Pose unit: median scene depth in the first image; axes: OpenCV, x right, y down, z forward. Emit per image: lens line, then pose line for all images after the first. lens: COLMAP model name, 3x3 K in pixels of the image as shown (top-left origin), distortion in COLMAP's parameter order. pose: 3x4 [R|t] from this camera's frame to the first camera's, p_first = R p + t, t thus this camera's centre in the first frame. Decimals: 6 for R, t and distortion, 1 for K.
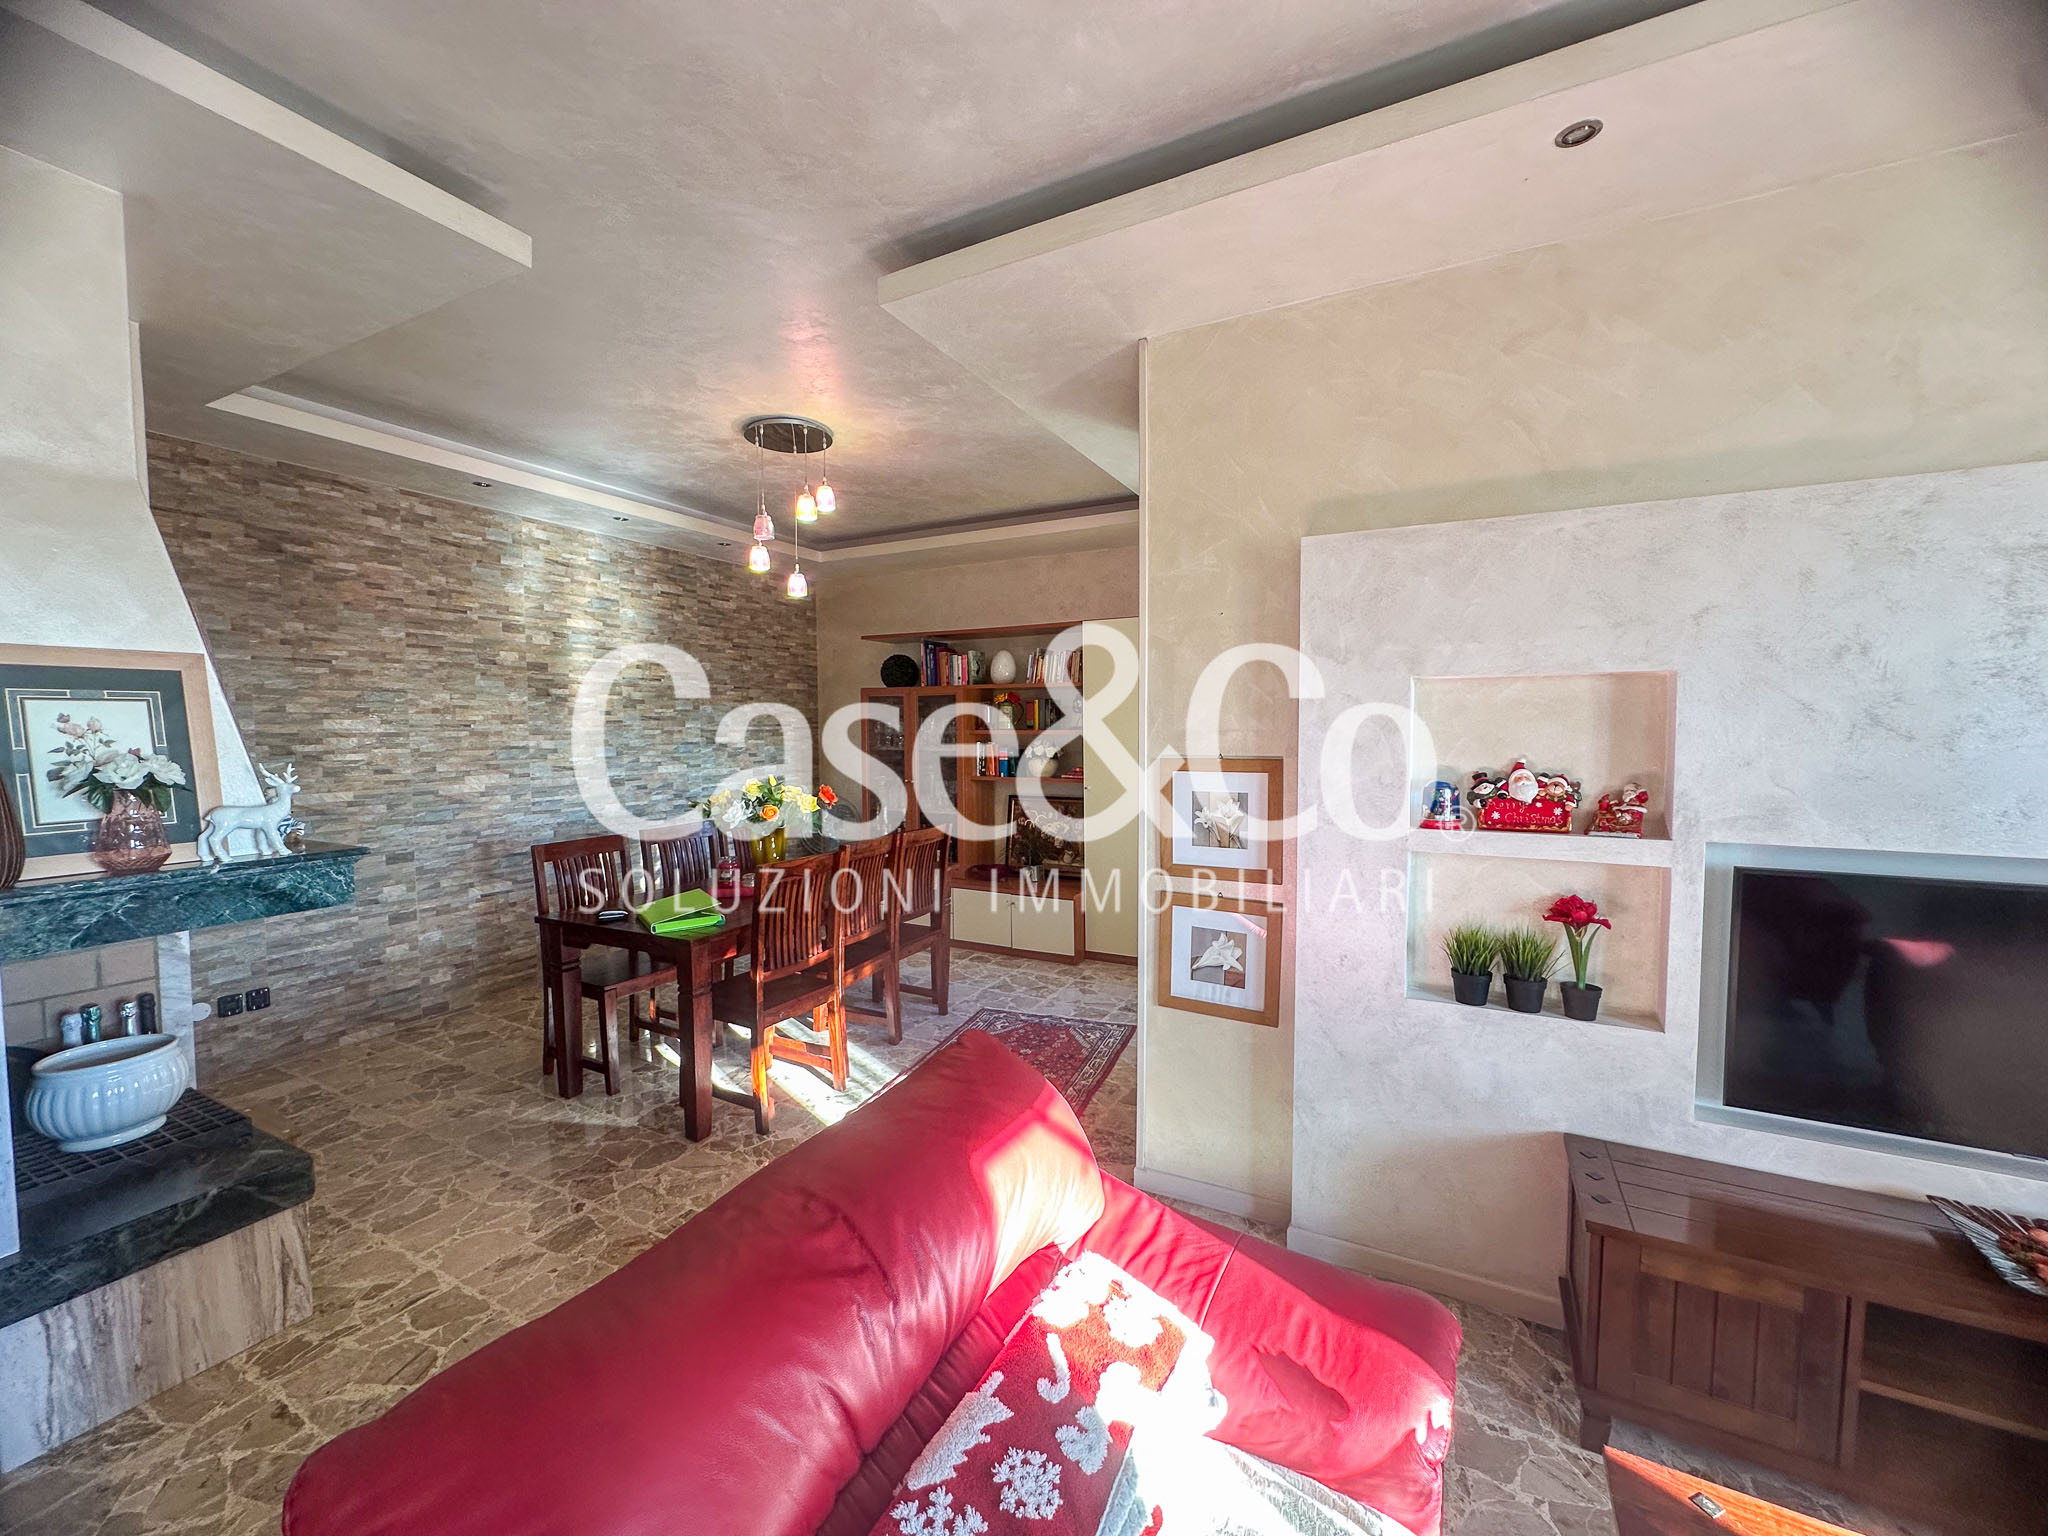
lens RADIAL K [[818.9, 0, 1025.4], [0, 818.9, 769.3], [0, 0, 1]] dist [-0.004520, 0.000146]
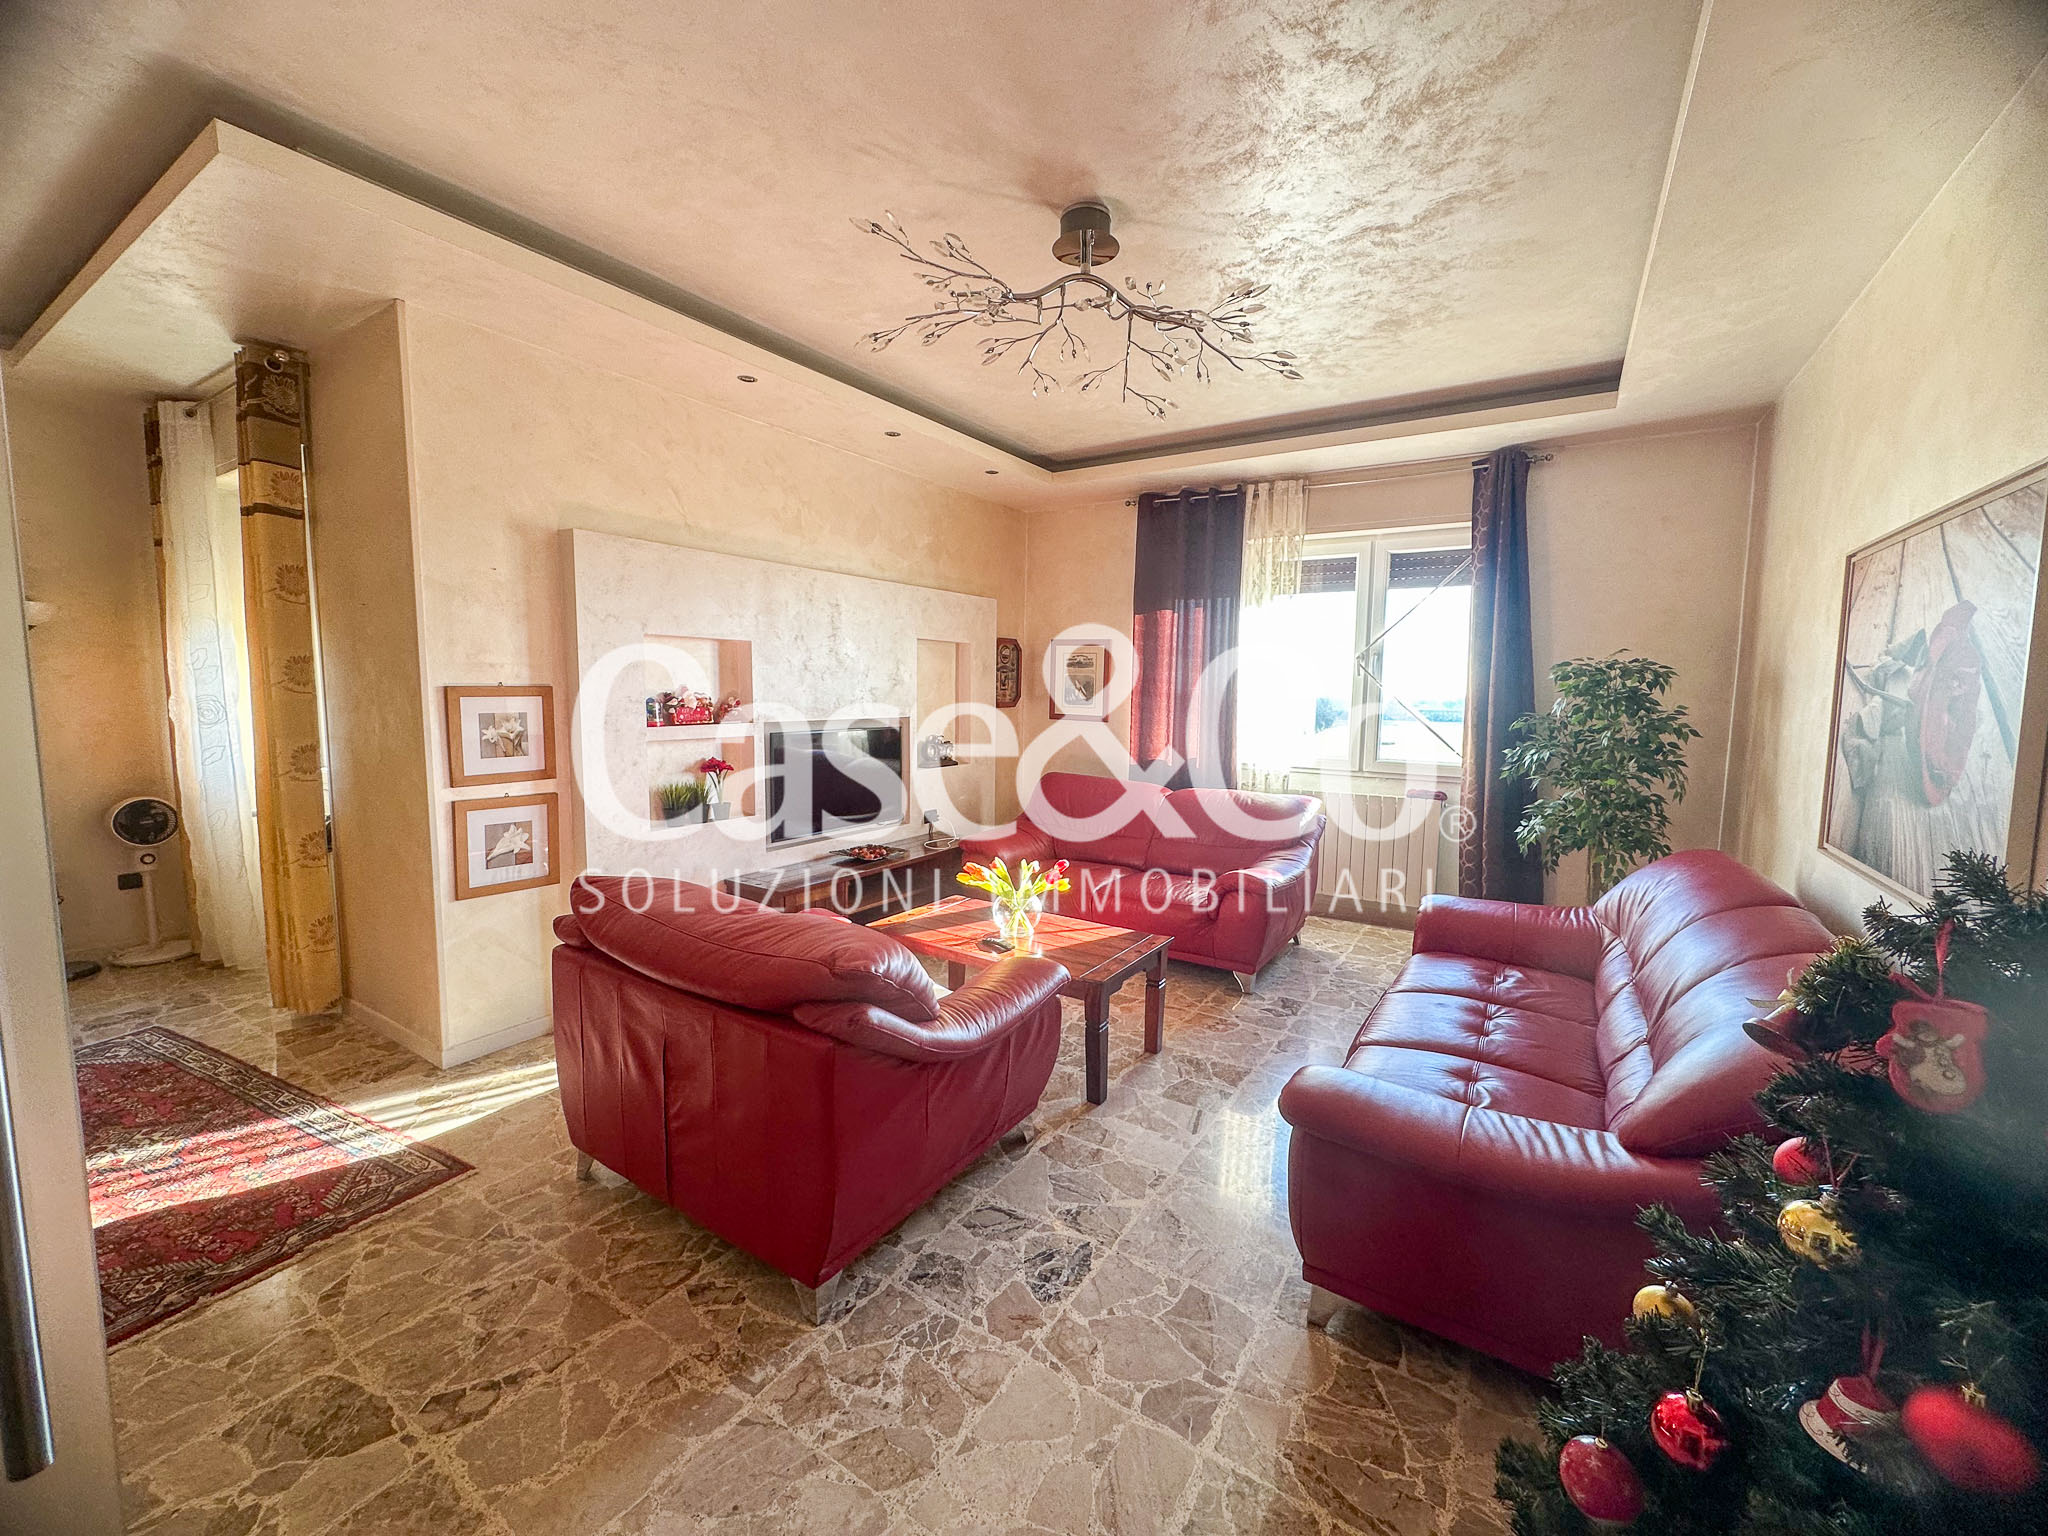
lens RADIAL K [[818.9, 0, 1031.8], [0, 818.9, 768.1], [0, 0, 1]] dist [-0.004520, 0.000146]
pose [[0.077815, -0.095509, 0.992382, -0.628791], [0.040738, 0.994874, 0.092554, 0.019252], [-0.996135, 0.033226, 0.081307, 0.062028]]
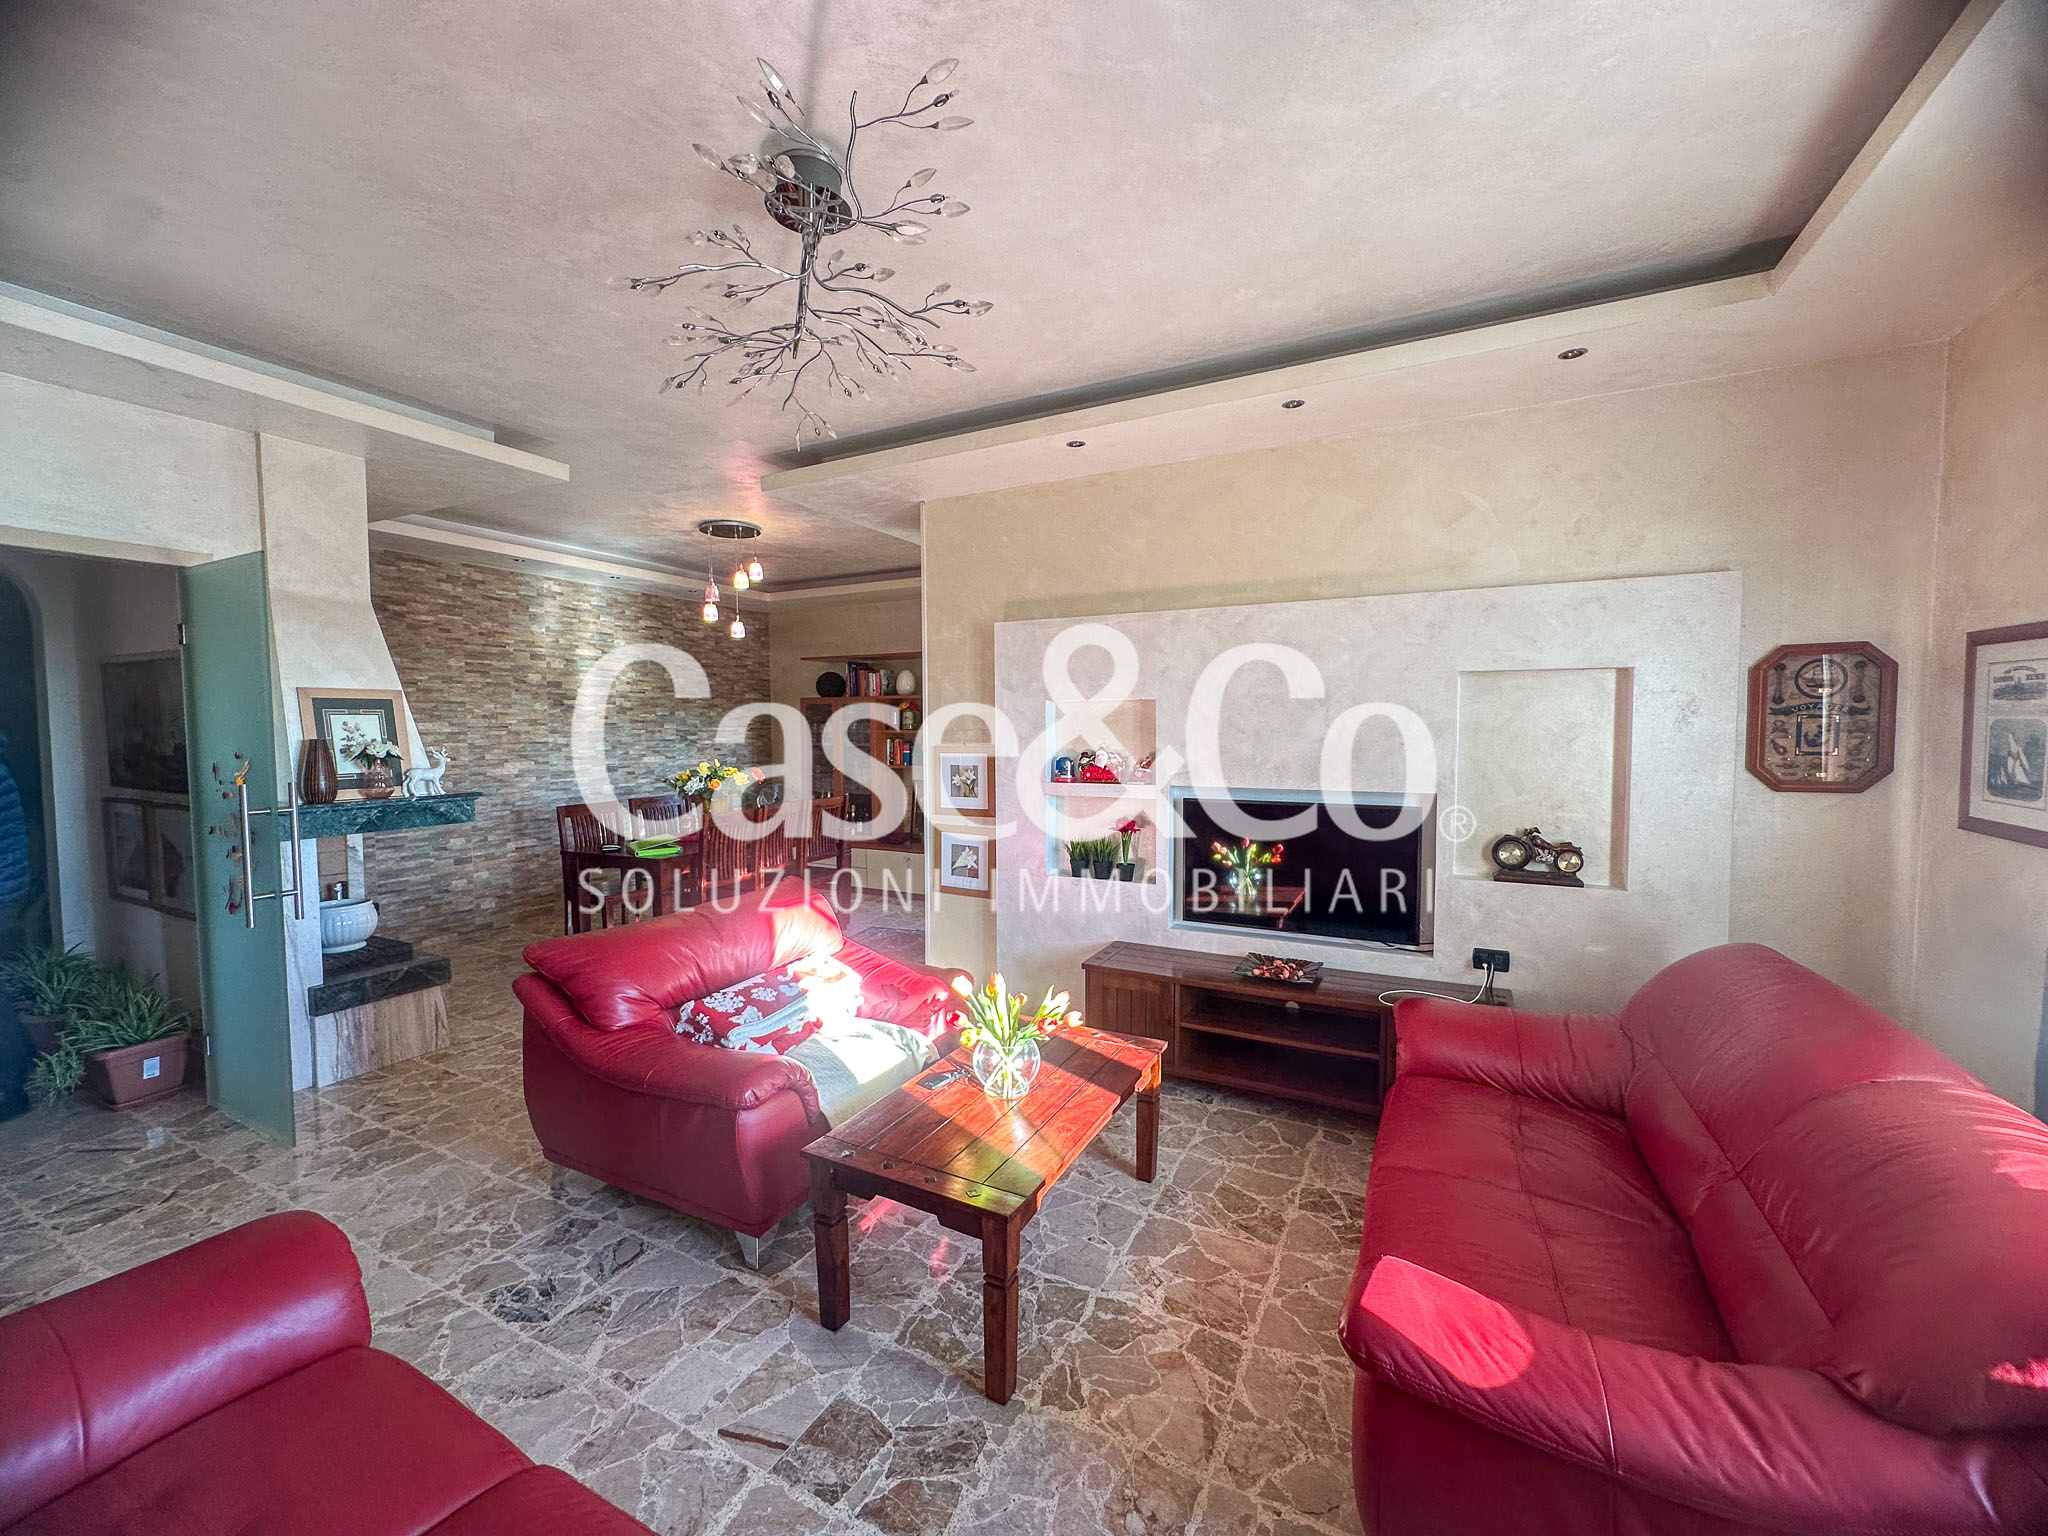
lens RADIAL K [[818.9, 0, 1024.9], [0, 818.9, 768.9], [0, 0, 1]] dist [-0.004520, 0.000146]
pose [[0.999967, -0.001320, 0.008067, 0.232922], [0.001333, 0.999998, -0.001595, 0.025885], [-0.008065, 0.001606, 0.999966, -0.484268]]
